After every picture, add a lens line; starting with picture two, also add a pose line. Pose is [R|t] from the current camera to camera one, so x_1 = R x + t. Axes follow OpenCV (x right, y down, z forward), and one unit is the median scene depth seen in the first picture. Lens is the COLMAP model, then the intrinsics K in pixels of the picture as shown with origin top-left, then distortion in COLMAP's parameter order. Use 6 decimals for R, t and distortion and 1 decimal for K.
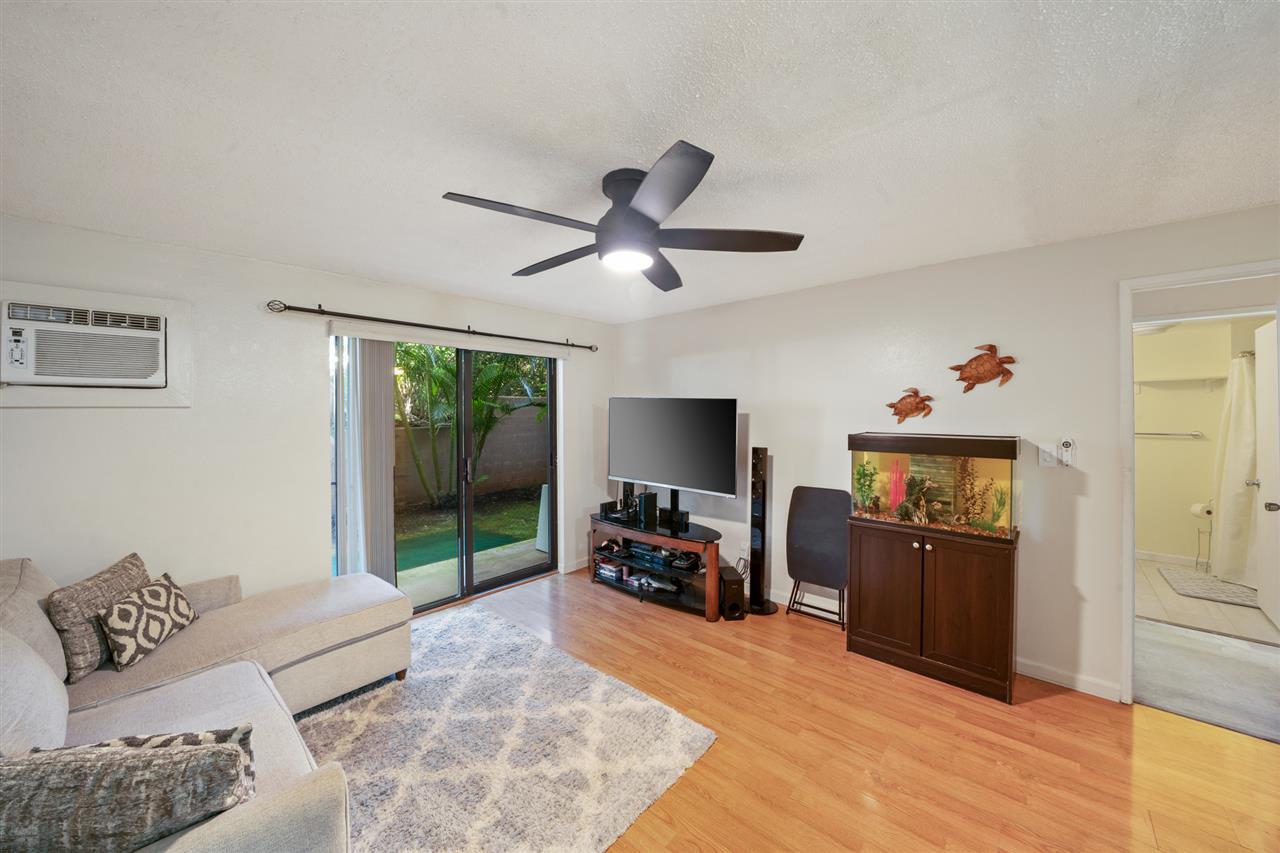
lens RADIAL K [[468.0, 0, 625.1], [0, 468.0, 406.7], [0, 0, 1]] dist [0.000495, 0.000080]
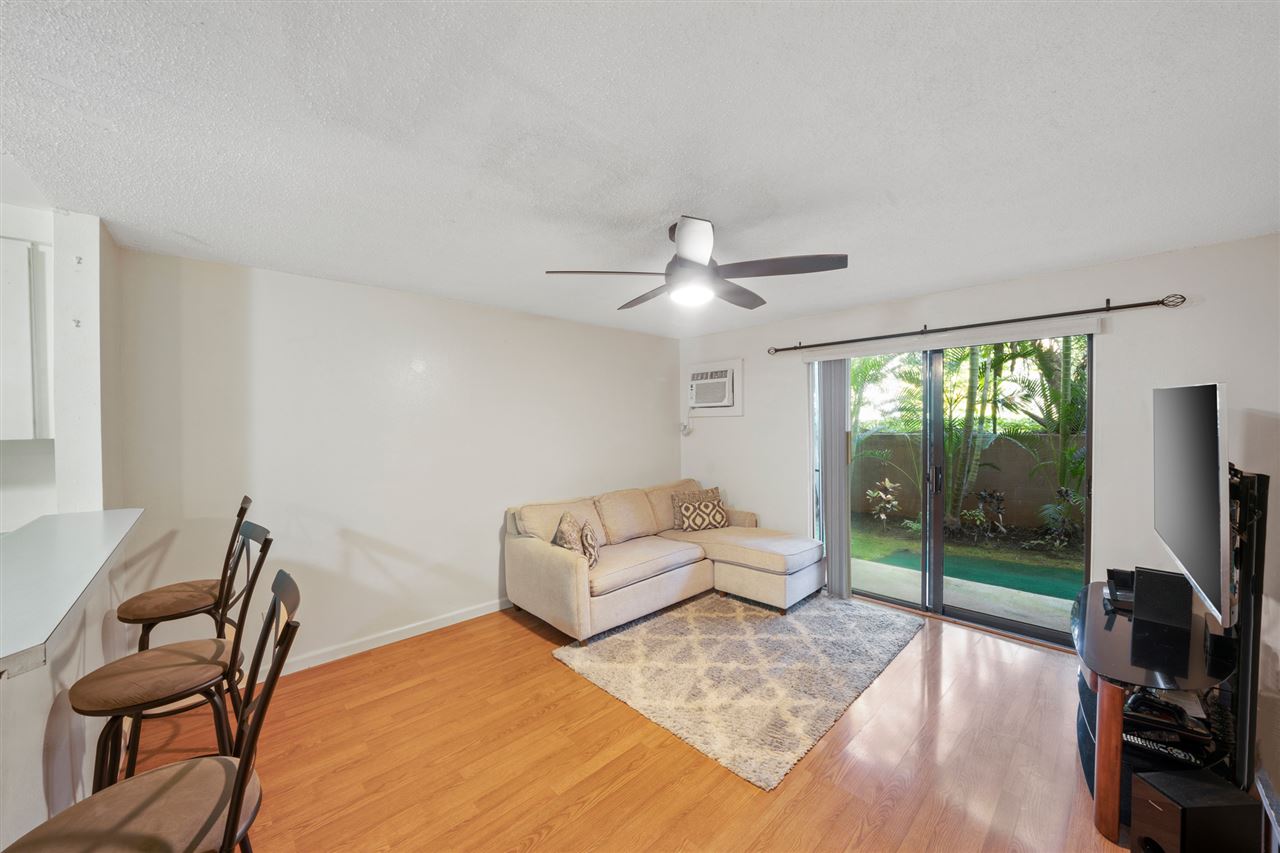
lens RADIAL K [[460.5, 0, 646.8], [0, 460.5, 434.8], [0, 0, 1]] dist [-0.042796, 0.000042]
pose [[-0.059586, 0.024087, -0.997933, 0.961591], [0.017914, 0.999574, 0.023057, 0.029303], [0.998062, -0.016503, -0.059992, 0.795636]]
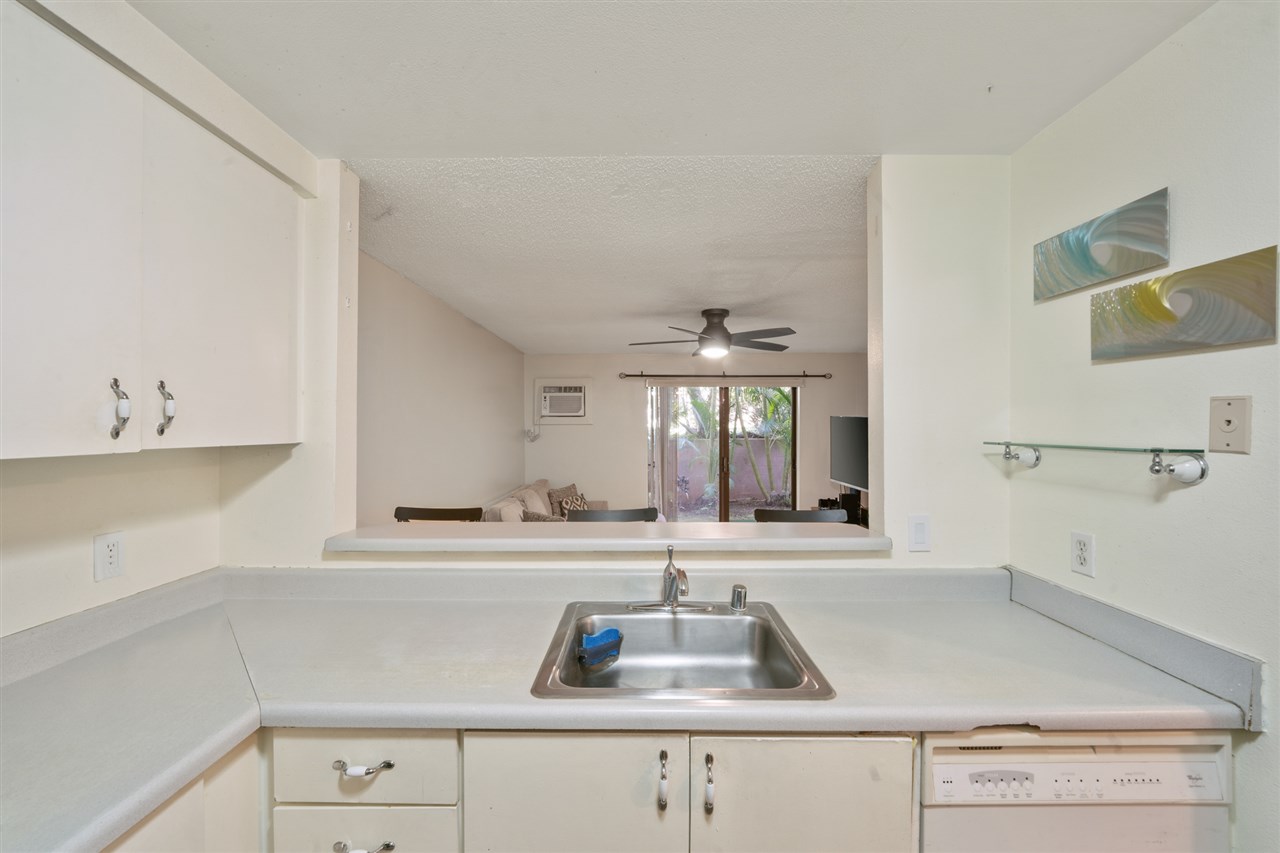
lens RADIAL K [[493.8, 0, 640.0], [0, 493.8, 426.5], [0, 0, 1]] dist [-0.006806, -0.000091]
pose [[0.688748, -0.000746, -0.725000, 1.045206], [0.005340, 0.999978, 0.004044, 0.002651], [0.724981, -0.006657, 0.688737, -0.522476]]
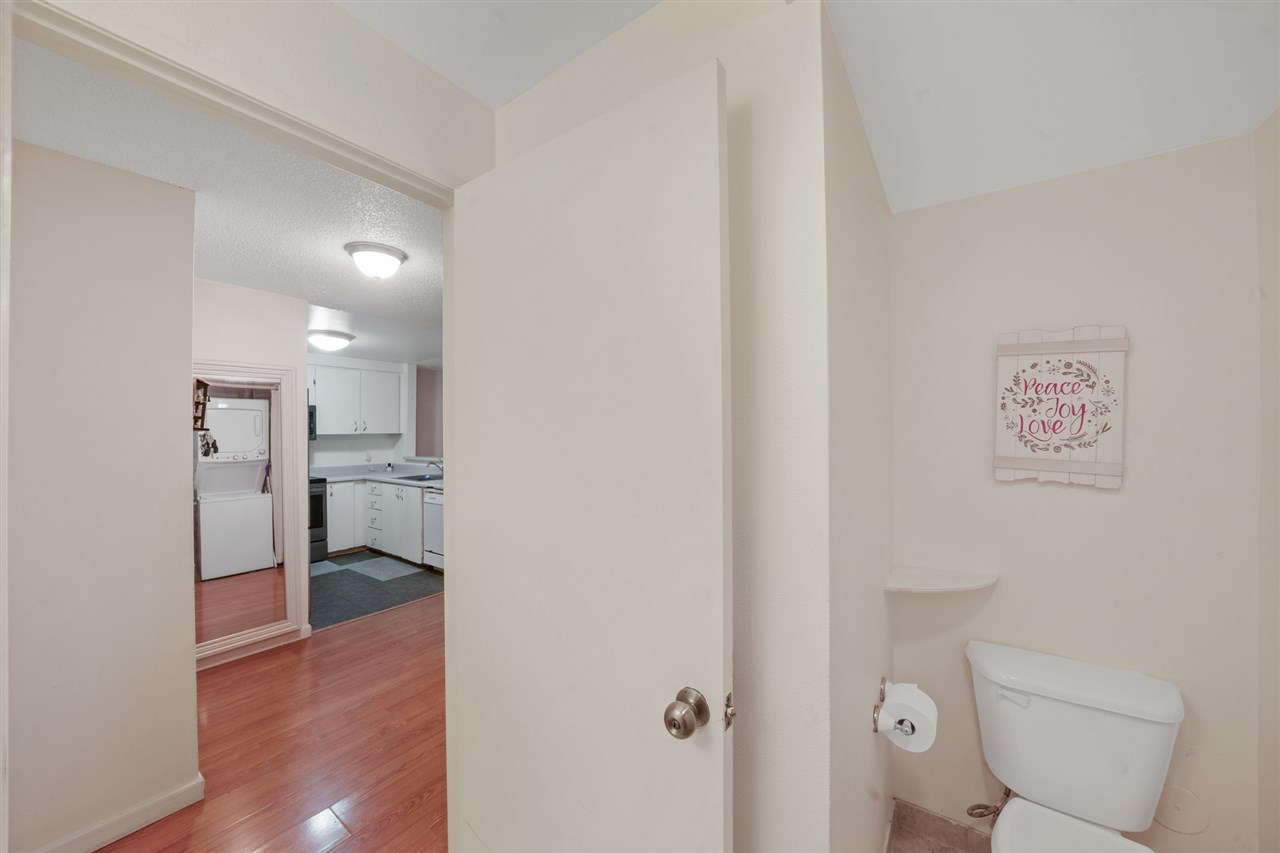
lens RADIAL K [[468.0, 0, 638.3], [0, 468.0, 429.6], [0, 0, 1]] dist [-0.010632, -0.000010]
pose [[0.121458, -0.006211, -0.992577, 3.334616], [0.010751, 0.999930, -0.004941, 0.034827], [0.992538, -0.010071, 0.121517, 0.788614]]
